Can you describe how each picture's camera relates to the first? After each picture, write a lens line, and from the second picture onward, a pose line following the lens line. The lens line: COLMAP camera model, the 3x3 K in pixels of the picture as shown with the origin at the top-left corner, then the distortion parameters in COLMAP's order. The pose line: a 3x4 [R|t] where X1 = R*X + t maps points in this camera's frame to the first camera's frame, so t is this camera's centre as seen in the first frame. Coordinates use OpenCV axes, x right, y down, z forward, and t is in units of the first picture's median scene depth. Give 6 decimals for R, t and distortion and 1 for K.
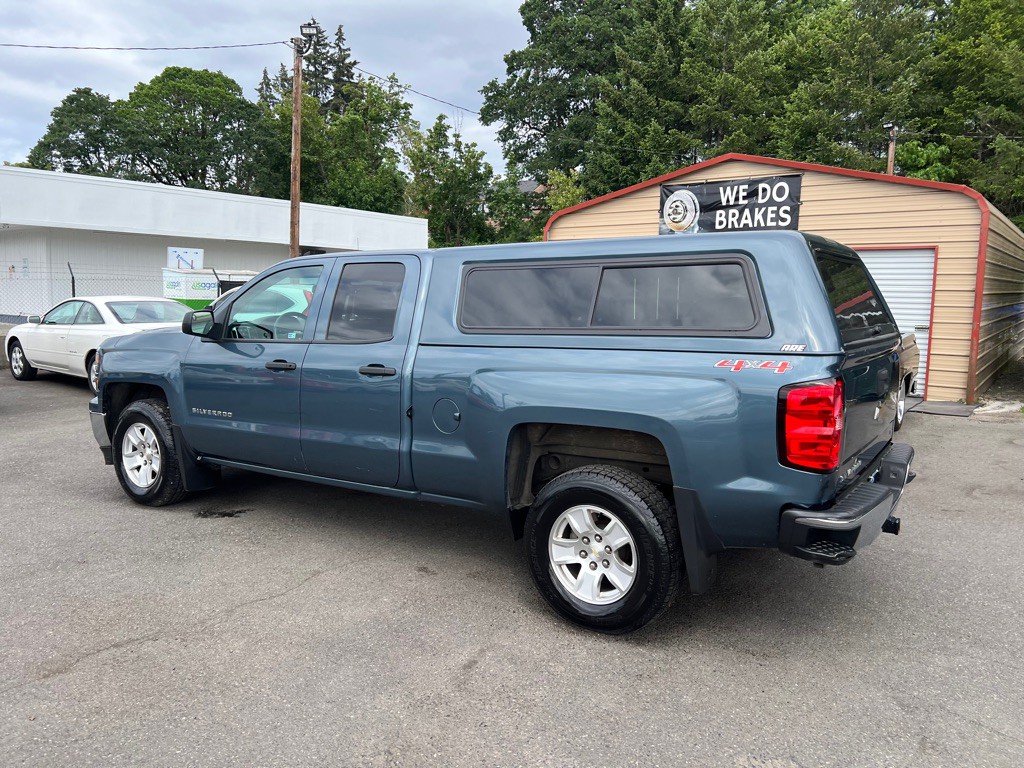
lens RADIAL K [[767.0, 0, 520.3], [0, 767.0, 379.3], [0, 0, 1]] dist [0.047357, -0.051228]
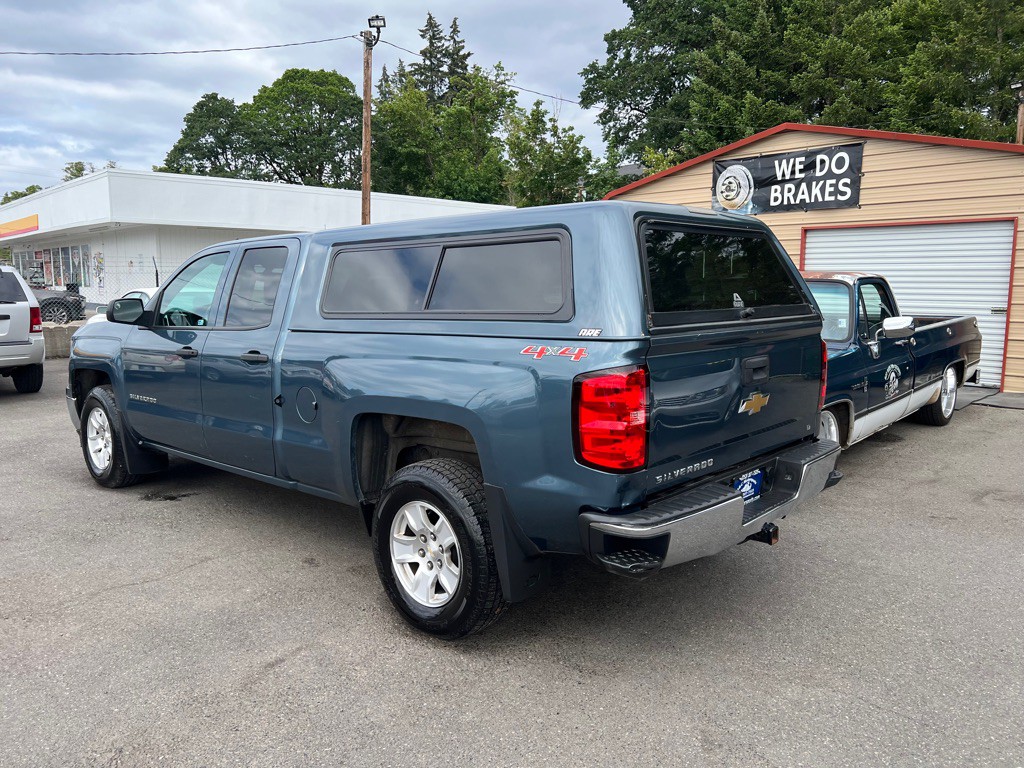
lens RADIAL K [[767.0, 0, 512.9], [0, 767.0, 380.2], [0, 0, 1]] dist [0.047357, -0.051228]
pose [[0.986998, 0.005436, -0.160643, 0.098802], [-0.002606, 0.999838, 0.017823, -0.000278], [0.160714, -0.017172, 0.986852, 0.026484]]
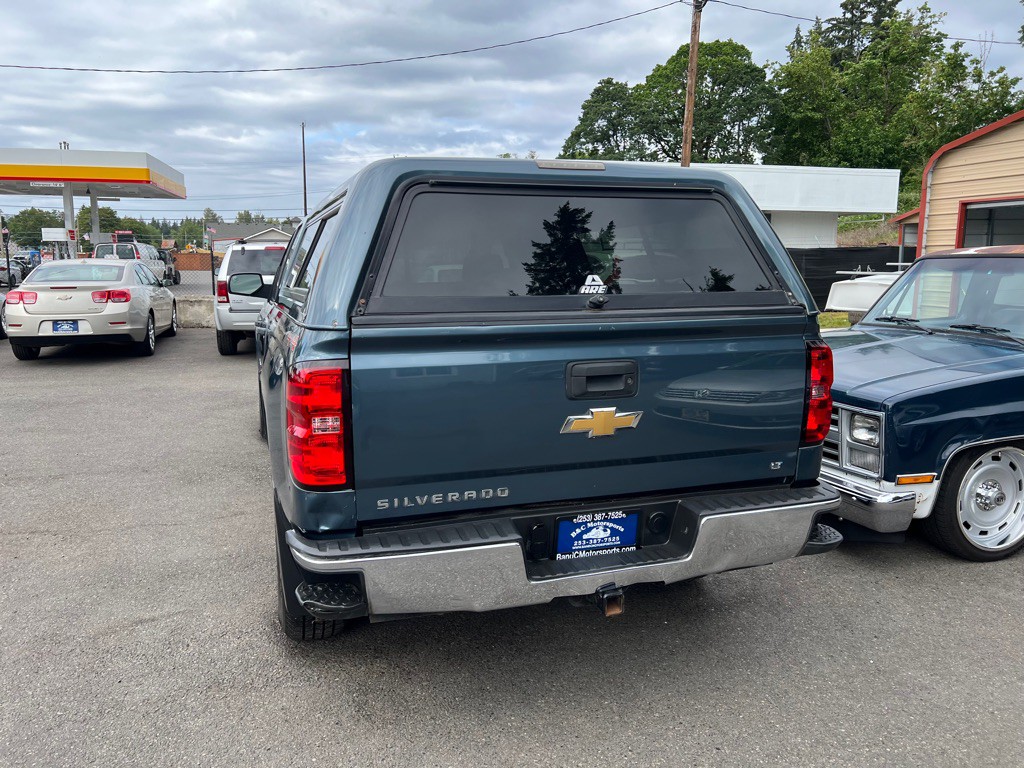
lens RADIAL K [[767.0, 0, 507.9], [0, 767.0, 378.7], [0, 0, 1]] dist [0.047357, -0.051228]
pose [[0.783300, 0.082373, -0.616162, 0.235855], [-0.057066, 0.996525, 0.060677, -0.009429], [0.619019, -0.012367, 0.785279, 0.129636]]
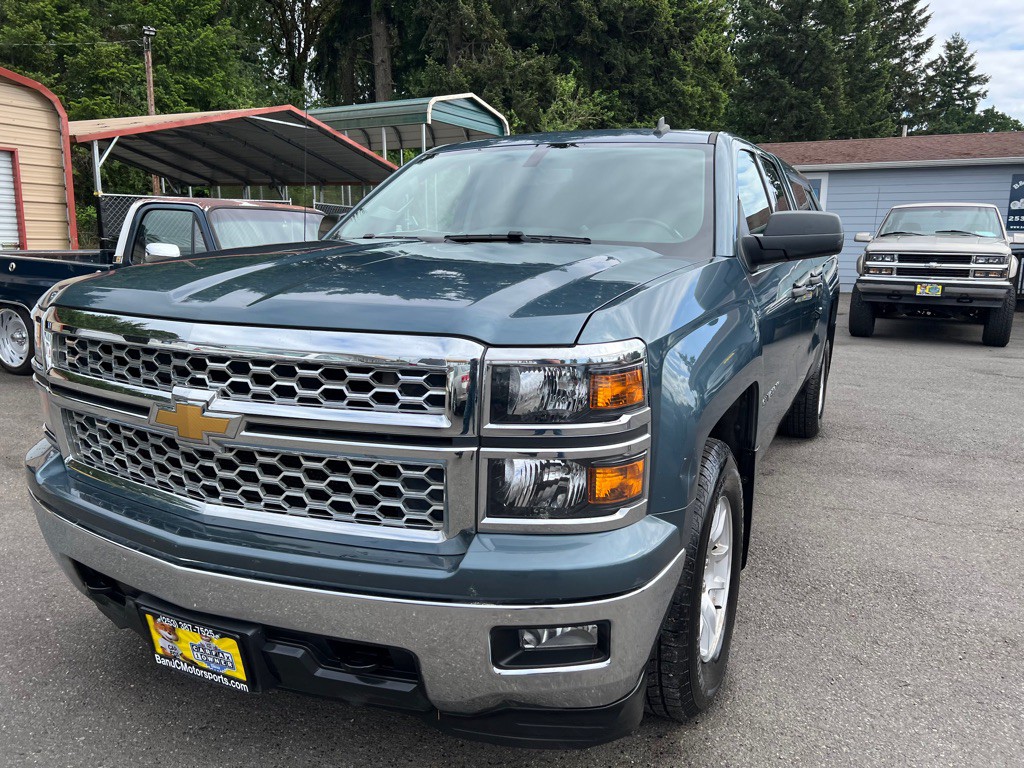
lens RADIAL K [[767.0, 0, 522.3], [0, 767.0, 381.3], [0, 0, 1]] dist [0.047357, -0.051228]
pose [[-0.129621, -0.191862, 0.972824, -0.367666], [0.091269, 0.974628, 0.204379, -0.039083], [-0.987354, 0.115280, -0.108821, 0.490631]]
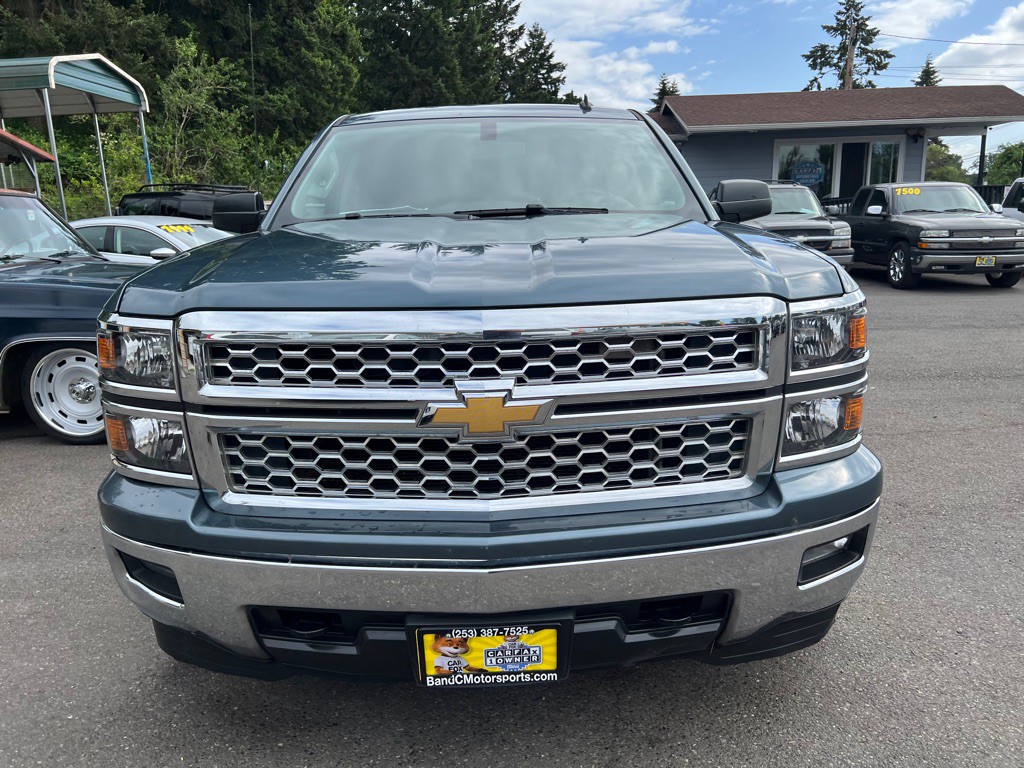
lens RADIAL K [[767.0, 0, 518.7], [0, 767.0, 391.6], [0, 0, 1]] dist [0.047357, -0.051228]
pose [[-0.560563, -0.182059, 0.807851, -0.335298], [0.107352, 0.951326, 0.288884, -0.048813], [-0.821124, 0.248662, -0.513734, 0.588741]]
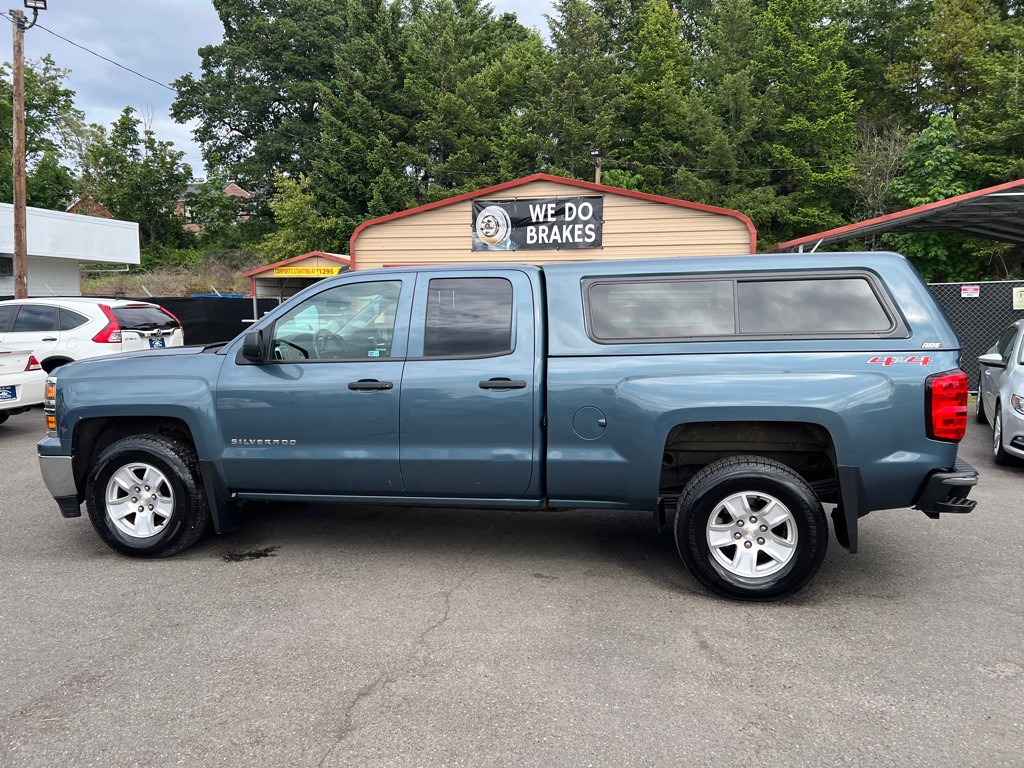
lens RADIAL K [[767.0, 0, 507.2], [0, 767.0, 382.8], [0, 0, 1]] dist [0.047357, -0.051228]
pose [[0.926053, -0.051550, 0.373856, -0.185584], [0.054592, 0.998506, 0.002457, -0.005262], [-0.373424, 0.018134, 0.927483, 0.020340]]
